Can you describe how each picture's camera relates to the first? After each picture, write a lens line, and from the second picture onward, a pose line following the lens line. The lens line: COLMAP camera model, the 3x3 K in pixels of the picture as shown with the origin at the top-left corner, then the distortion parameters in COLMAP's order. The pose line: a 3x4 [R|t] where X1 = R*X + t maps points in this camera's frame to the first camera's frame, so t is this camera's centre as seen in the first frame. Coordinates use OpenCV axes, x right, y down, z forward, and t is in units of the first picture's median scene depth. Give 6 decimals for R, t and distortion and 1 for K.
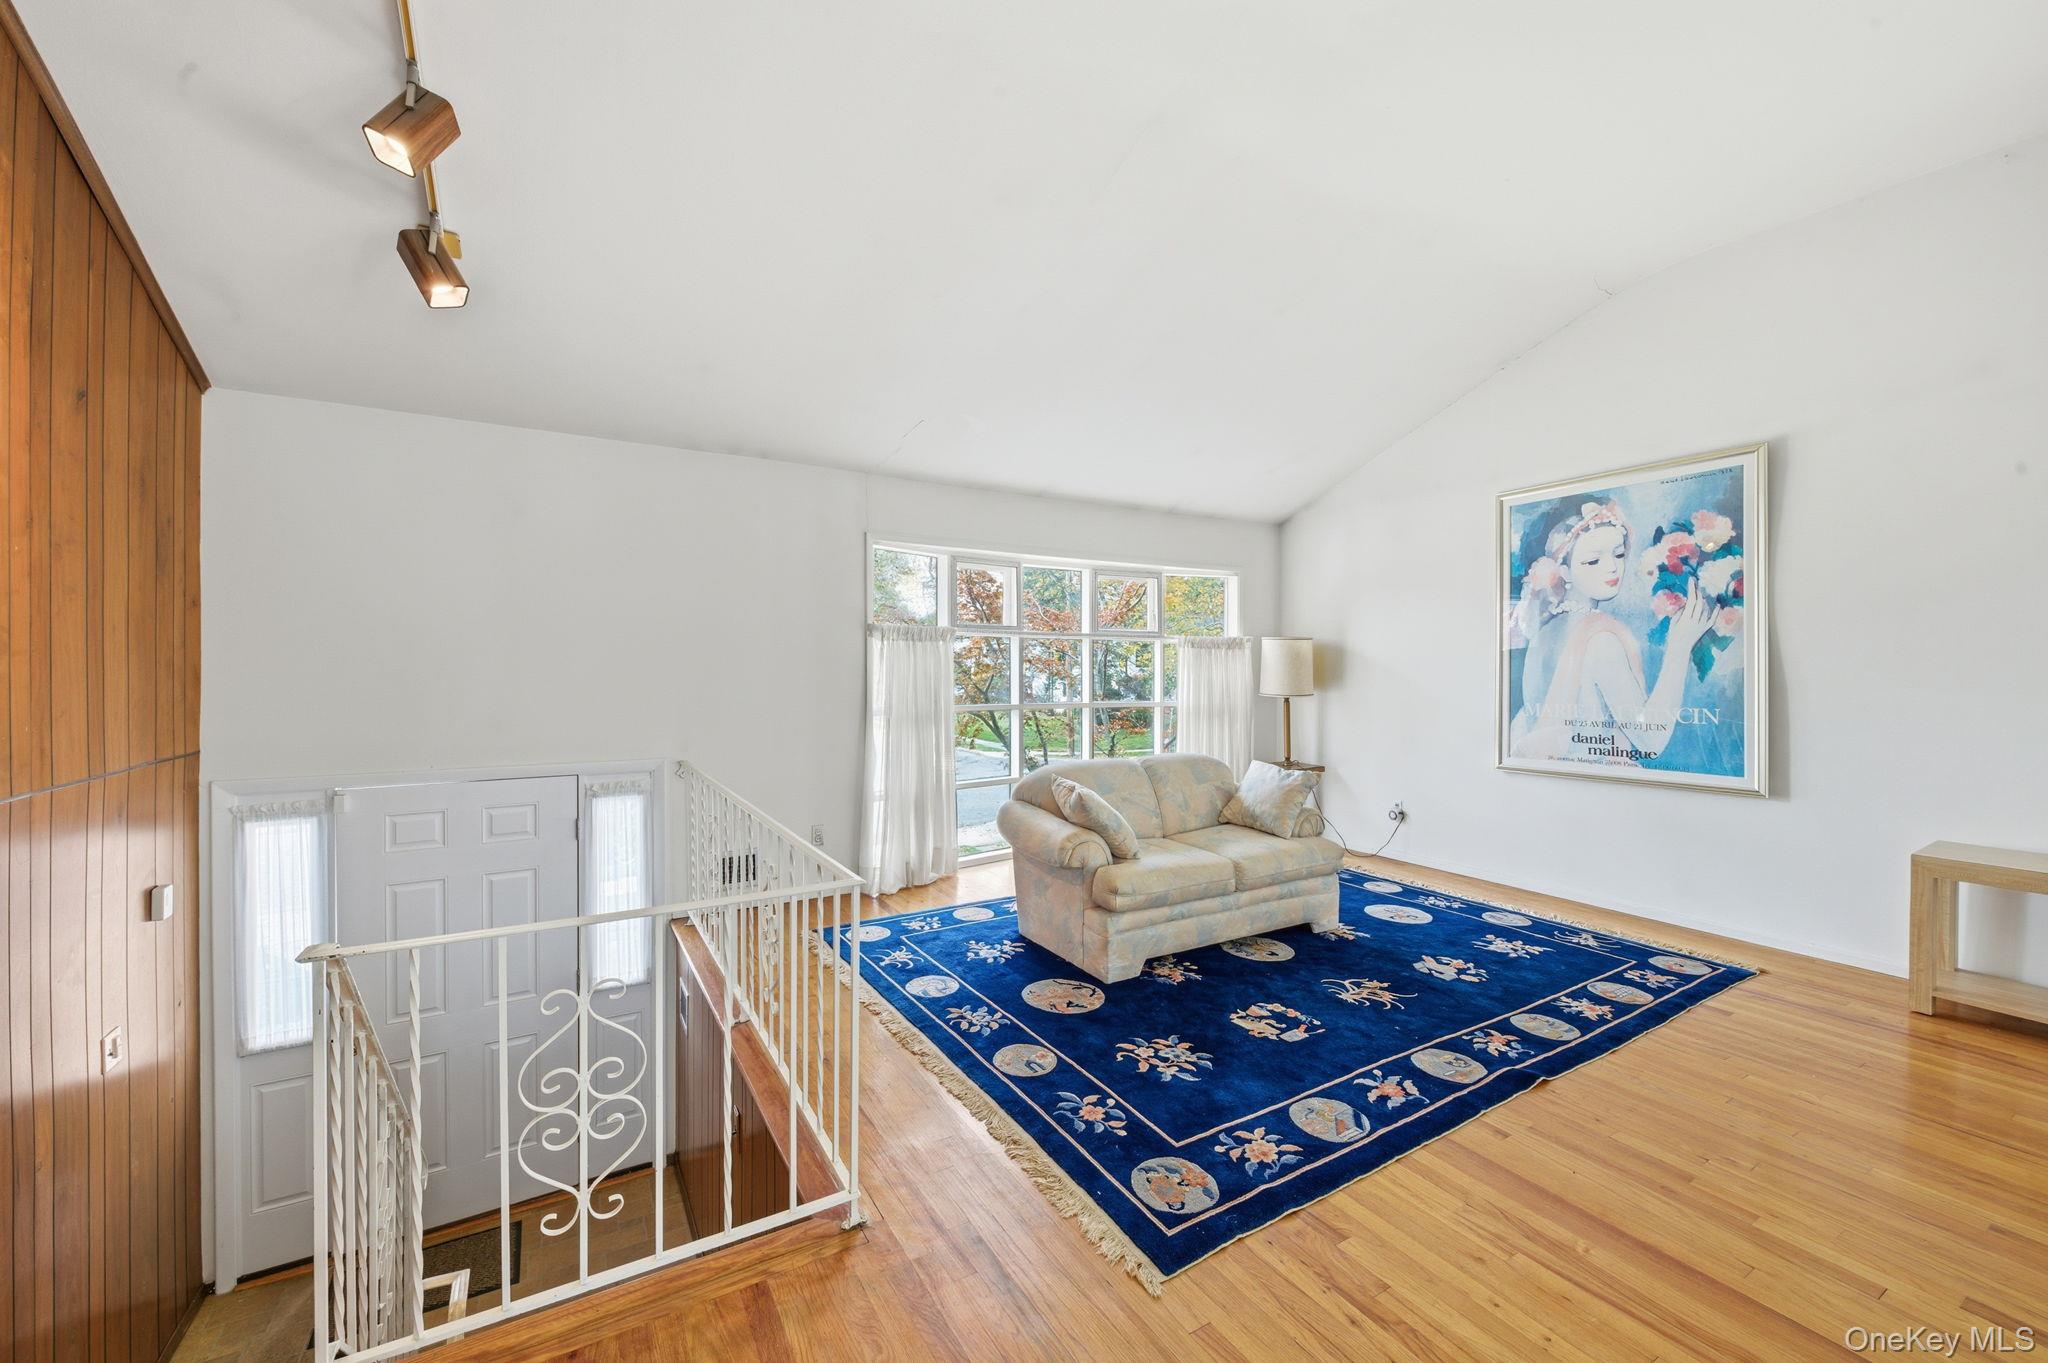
lens RADIAL K [[807.6, 0, 1031.0], [0, 807.6, 664.3], [0, 0, 1]] dist [-0.001493, -0.000139]
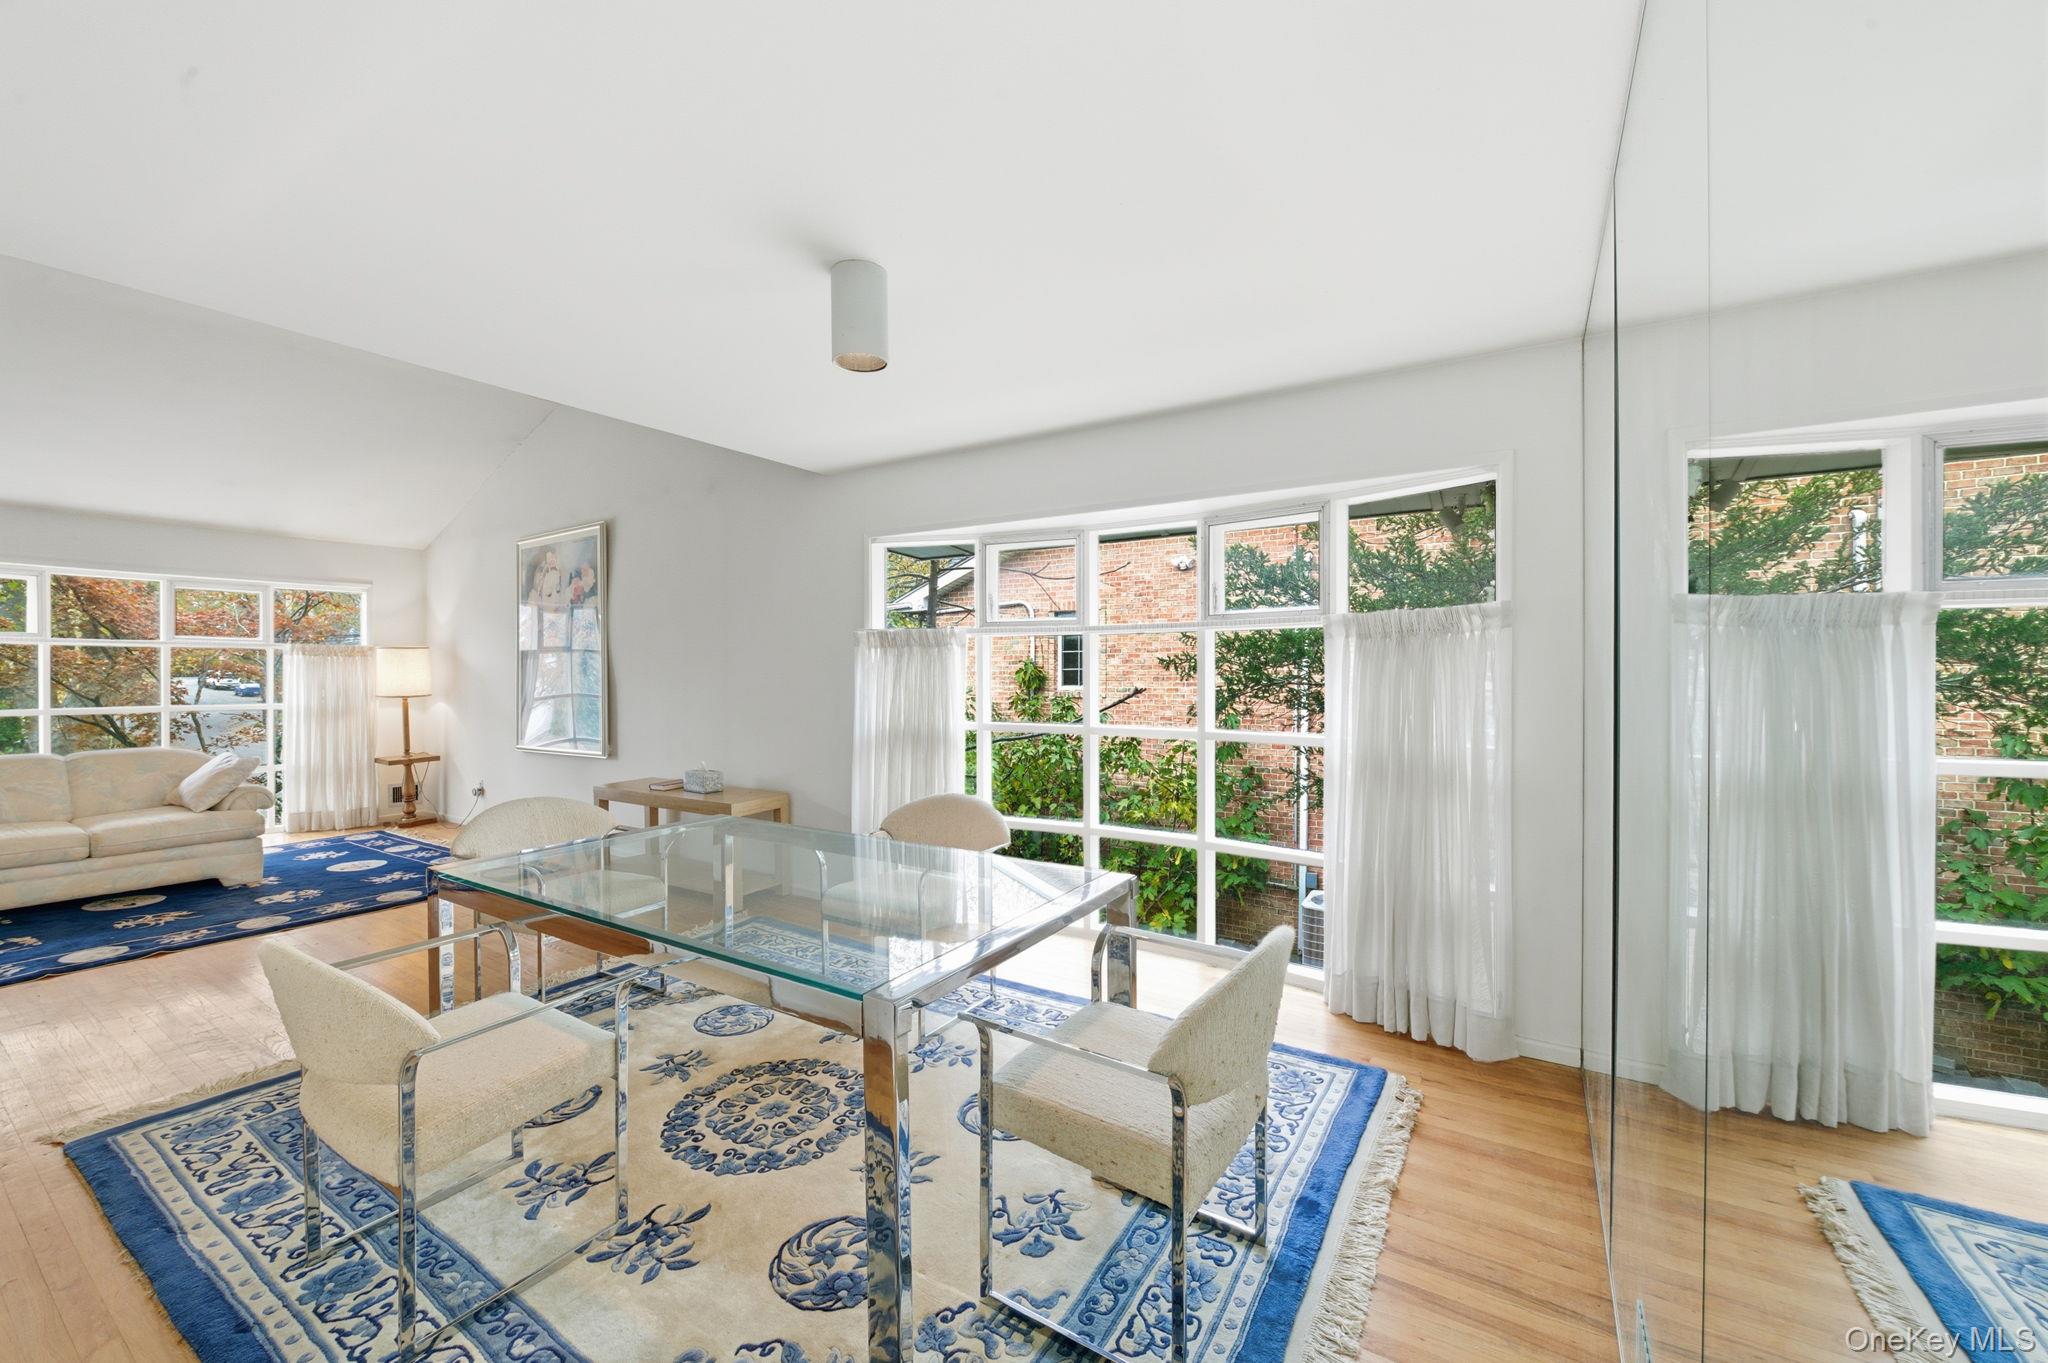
lens RADIAL K [[807.6, 0, 1031.0], [0, 807.6, 664.3], [0, 0, 1]] dist [-0.001493, -0.000139]
pose [[0.885245, -0.003477, 0.465112, 0.793361], [0.006637, 0.999965, -0.005158, 0.003963], [-0.465077, 0.007653, 0.885237, -0.614425]]
